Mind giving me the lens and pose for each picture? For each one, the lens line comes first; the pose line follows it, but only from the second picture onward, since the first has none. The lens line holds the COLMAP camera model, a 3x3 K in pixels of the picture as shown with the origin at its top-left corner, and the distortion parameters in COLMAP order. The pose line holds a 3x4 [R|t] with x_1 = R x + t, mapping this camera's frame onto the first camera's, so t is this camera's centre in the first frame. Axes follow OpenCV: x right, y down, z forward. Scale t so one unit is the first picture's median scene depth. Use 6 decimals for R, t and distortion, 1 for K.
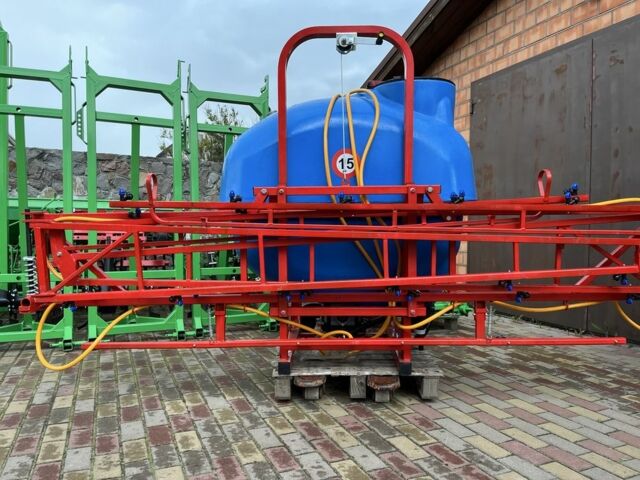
lens RADIAL K [[482.8, 0, 313.4], [0, 482.8, 242.3], [0, 0, 1]] dist [0.080225, -0.111925]
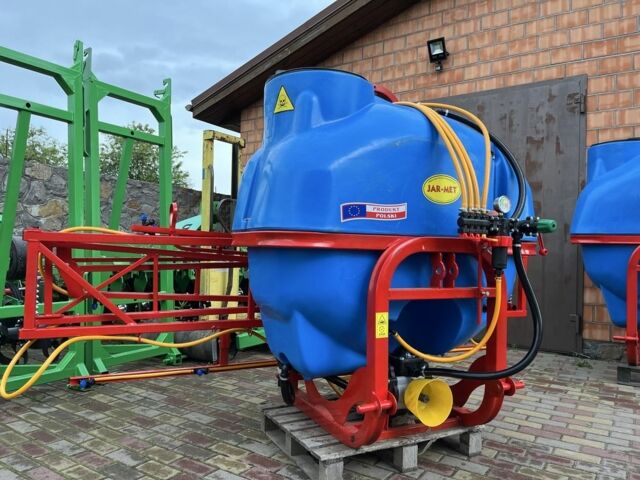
lens RADIAL K [[482.8, 0, 315.1], [0, 482.8, 245.0], [0, 0, 1]] dist [0.080225, -0.111925]
pose [[0.836477, 0.017100, 0.547735, -0.625638], [-0.004920, 0.999707, -0.023697, -0.028602], [-0.547980, 0.017127, 0.836316, 0.184752]]
